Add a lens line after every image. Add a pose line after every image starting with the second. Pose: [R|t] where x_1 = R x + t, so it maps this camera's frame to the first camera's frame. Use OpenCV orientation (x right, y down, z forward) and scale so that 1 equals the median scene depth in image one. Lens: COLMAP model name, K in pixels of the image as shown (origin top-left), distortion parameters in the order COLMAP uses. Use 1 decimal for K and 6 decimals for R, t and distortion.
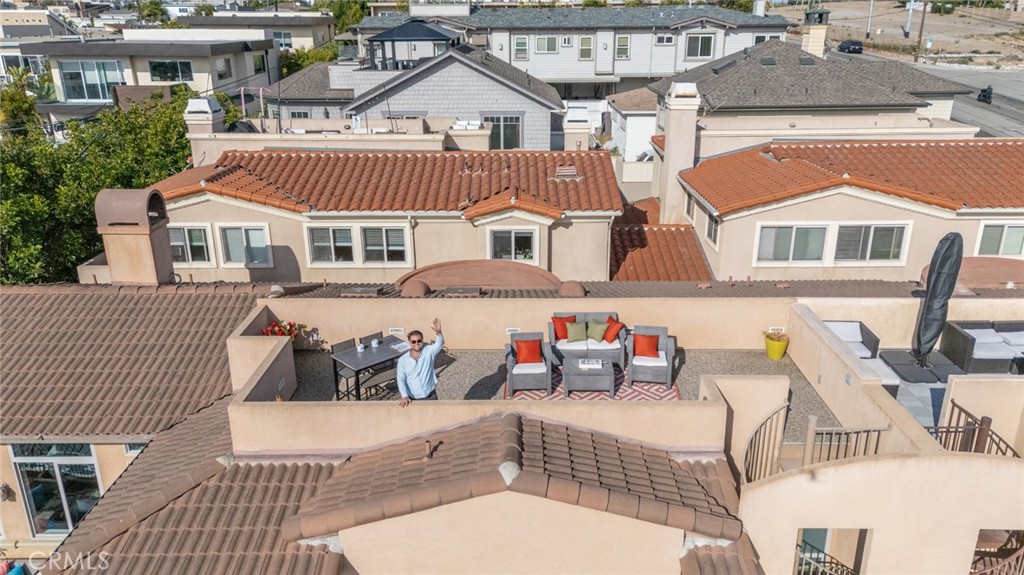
lens RADIAL K [[754.9, 0, 513.5], [0, 754.9, 286.6], [0, 0, 1]] dist [0.062786, -0.048698]
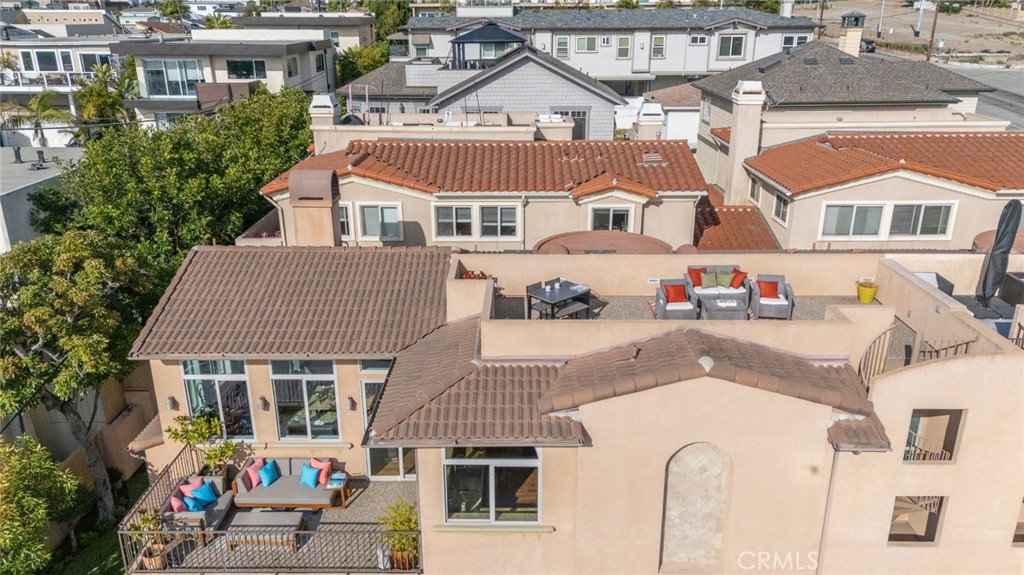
lens RADIAL K [[754.9, 0, 512.7], [0, 754.9, 288.2], [0, 0, 1]] dist [0.062786, -0.048698]
pose [[0.999993, 0.003259, -0.001619, -0.146581], [-0.003250, 0.999981, 0.005316, 0.041554], [0.001636, -0.005310, 0.999985, -0.158211]]
